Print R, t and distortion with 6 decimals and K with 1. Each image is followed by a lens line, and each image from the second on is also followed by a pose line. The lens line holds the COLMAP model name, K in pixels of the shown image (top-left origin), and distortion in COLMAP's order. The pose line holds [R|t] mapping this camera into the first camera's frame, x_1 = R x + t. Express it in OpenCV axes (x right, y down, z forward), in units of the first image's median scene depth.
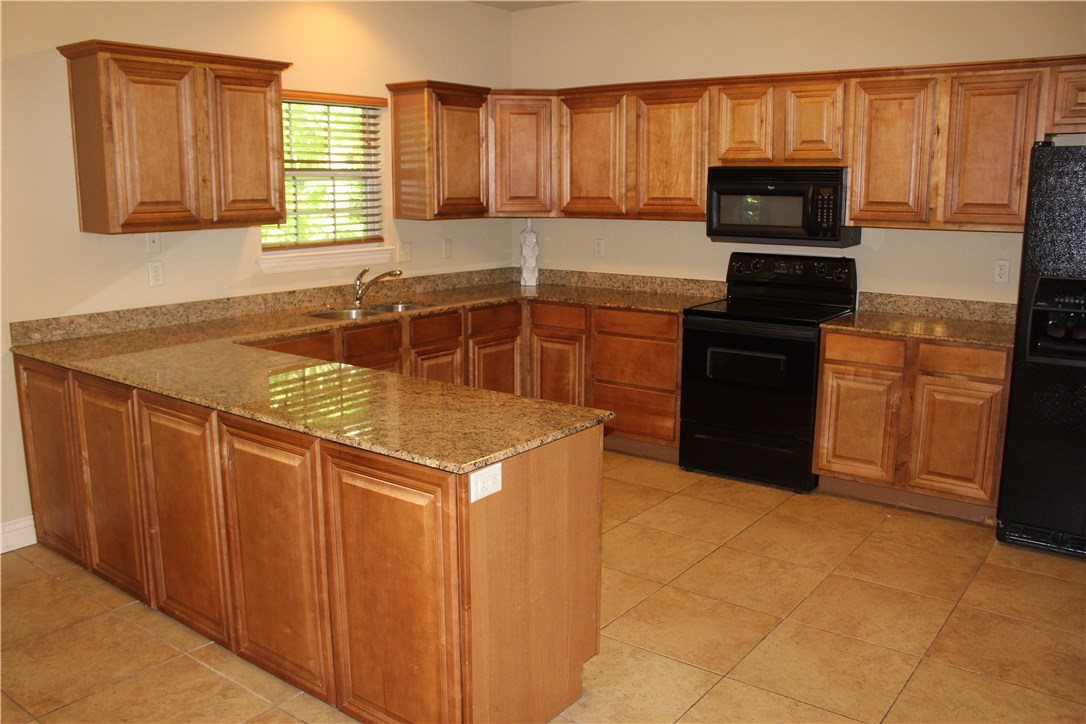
lens RADIAL K [[901.7, 0, 534.5], [0, 901.7, 361.3], [0, 0, 1]] dist [-0.147103, 0.098415]
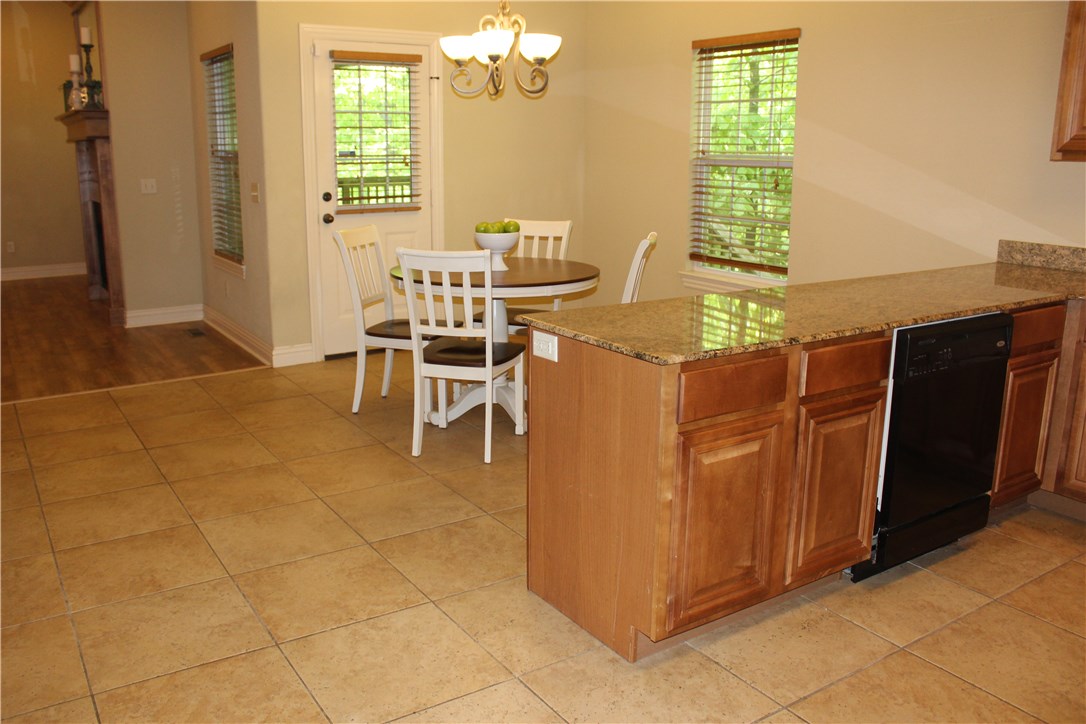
lens RADIAL K [[901.7, 0, 543.1], [0, 901.7, 368.4], [0, 0, 1]] dist [-0.147103, 0.098415]
pose [[-0.325999, 0.225050, -0.918192, 0.515377], [-0.181882, 0.938176, 0.294525, -0.091125], [0.927709, 0.263017, -0.264912, 0.660681]]
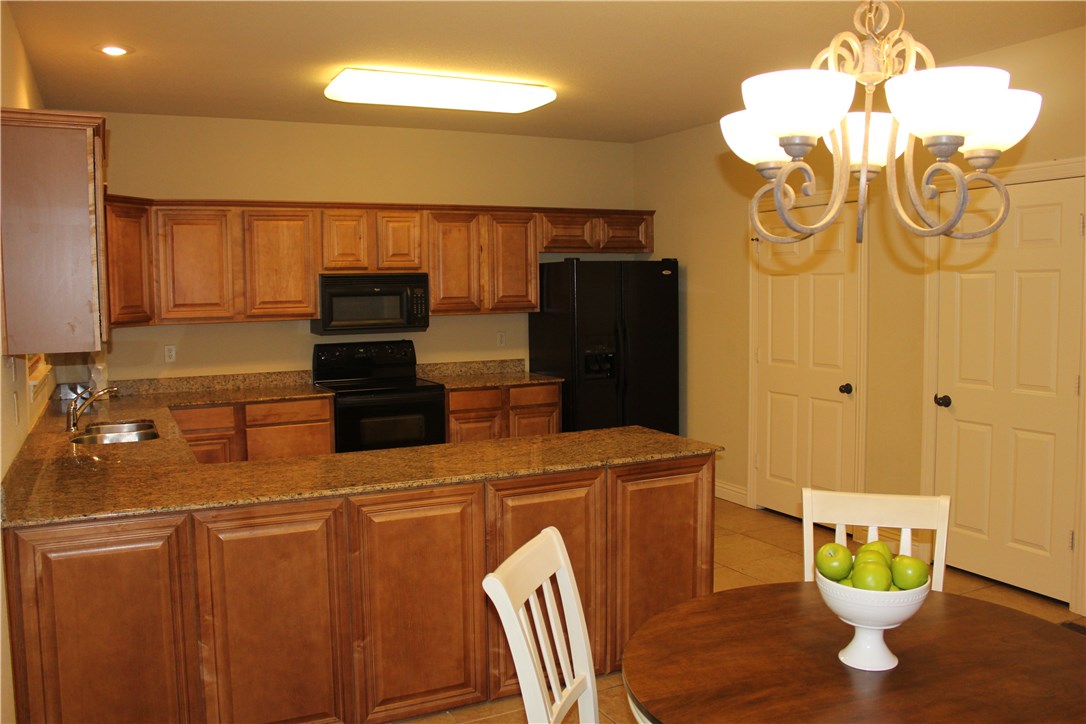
lens RADIAL K [[901.7, 0, 539.5], [0, 901.7, 362.3], [0, 0, 1]] dist [-0.147103, 0.098415]
pose [[0.435108, -0.083467, 0.896501, -0.851563], [0.183532, 0.983011, 0.002446, -0.054585], [-0.881474, 0.163473, 0.443035, 0.244597]]
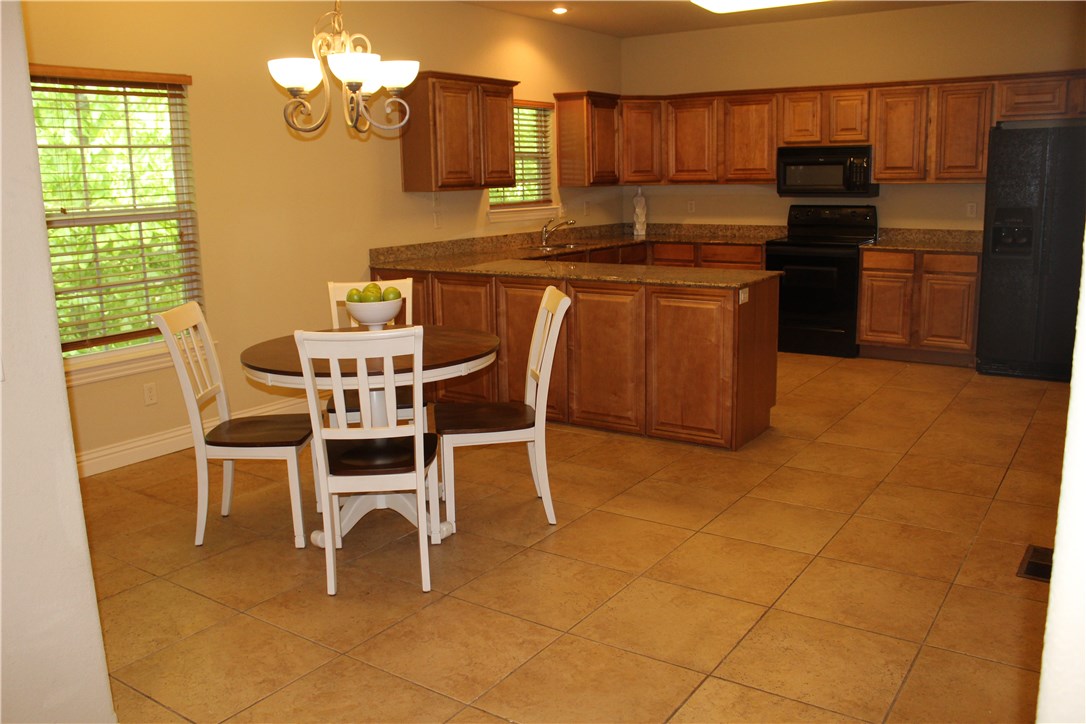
lens RADIAL K [[901.7, 0, 538.8], [0, 901.7, 360.1], [0, 0, 1]] dist [-0.147103, 0.098415]
pose [[0.998517, -0.032732, 0.043510, -0.312365], [0.032351, 0.999432, 0.009445, 0.124907], [-0.043794, -0.008023, 0.999008, -0.525192]]
